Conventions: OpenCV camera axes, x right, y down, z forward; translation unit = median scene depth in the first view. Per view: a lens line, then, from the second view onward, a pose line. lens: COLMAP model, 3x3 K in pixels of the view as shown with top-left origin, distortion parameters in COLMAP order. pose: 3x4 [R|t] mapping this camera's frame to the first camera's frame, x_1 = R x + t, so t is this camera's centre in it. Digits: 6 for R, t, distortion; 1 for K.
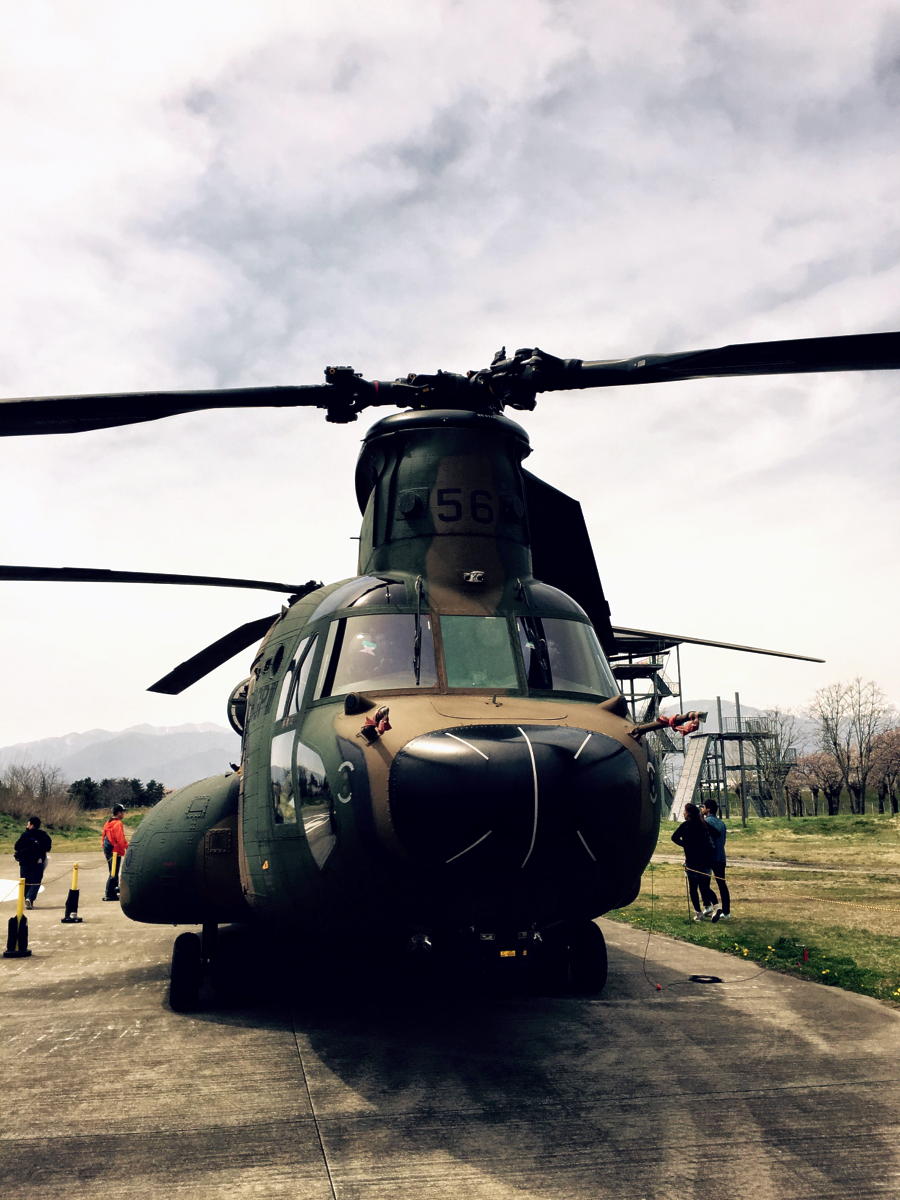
lens RADIAL K [[1009.0, 0, 445.1], [0, 1009.0, 604.0], [0, 0, 1]] dist [0.069164, -0.107269]
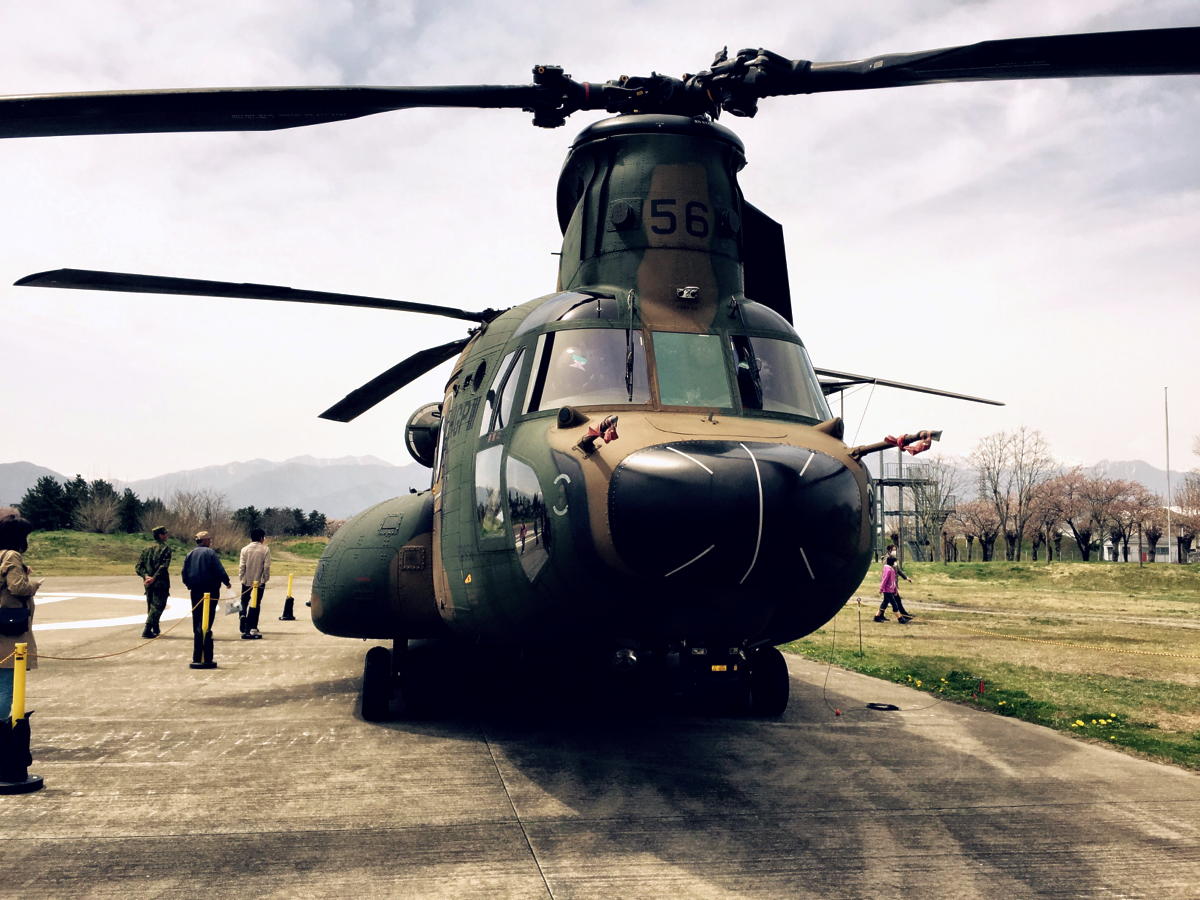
lens RADIAL K [[1009.0, 0, 603.6], [0, 1009.0, 450.2], [0, 0, 1]] dist [0.069164, -0.107269]
pose [[0.999626, 0.027310, -0.001698, -0.043443], [-0.026984, 0.994178, 0.104318, 0.022704], [0.004537, -0.104233, 0.994543, 0.022136]]
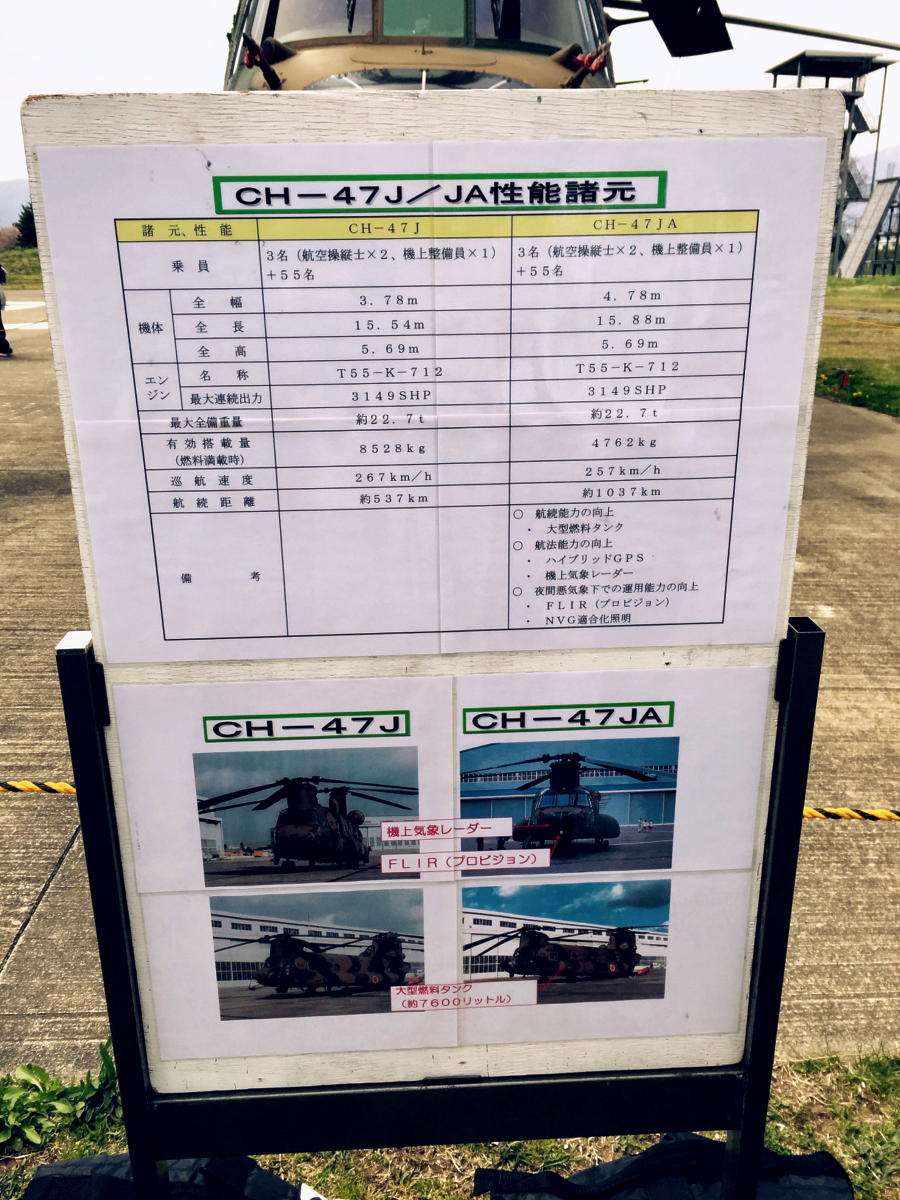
lens RADIAL K [[1009.0, 0, 443.9], [0, 1009.0, 604.5], [0, 0, 1]] dist [0.069164, -0.107269]
pose [[0.988814, 0.066471, -0.133523, 0.183563], [0.009093, 0.866676, 0.498789, 0.060037], [0.148877, -0.494424, 0.856376, -0.017359]]
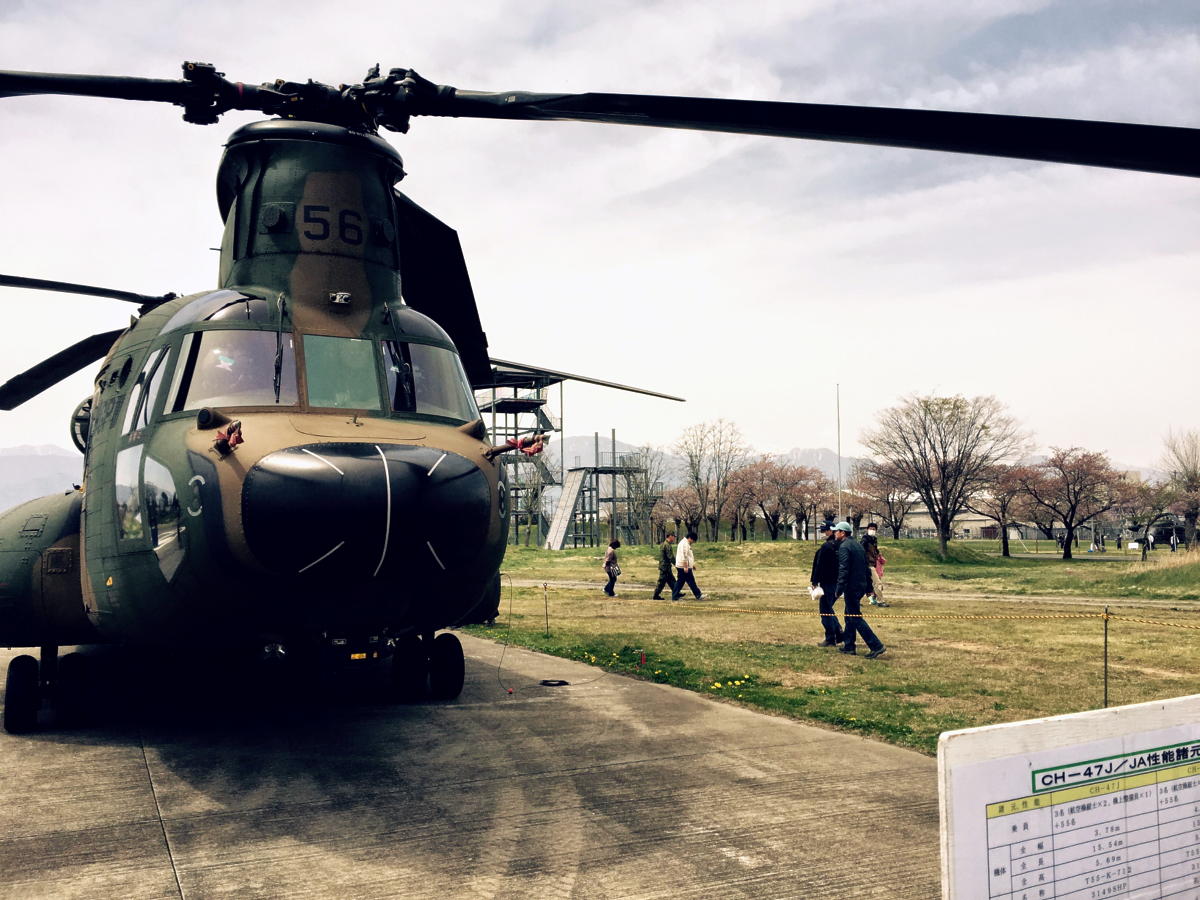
lens RADIAL K [[1009.0, 0, 605.3], [0, 1009.0, 449.3], [0, 0, 1]] dist [0.069164, -0.107269]
pose [[0.963513, 0.025674, 0.266429, 0.016892], [-0.055042, 0.993121, 0.103354, 0.003478], [-0.261943, -0.114247, 0.958297, -0.048705]]
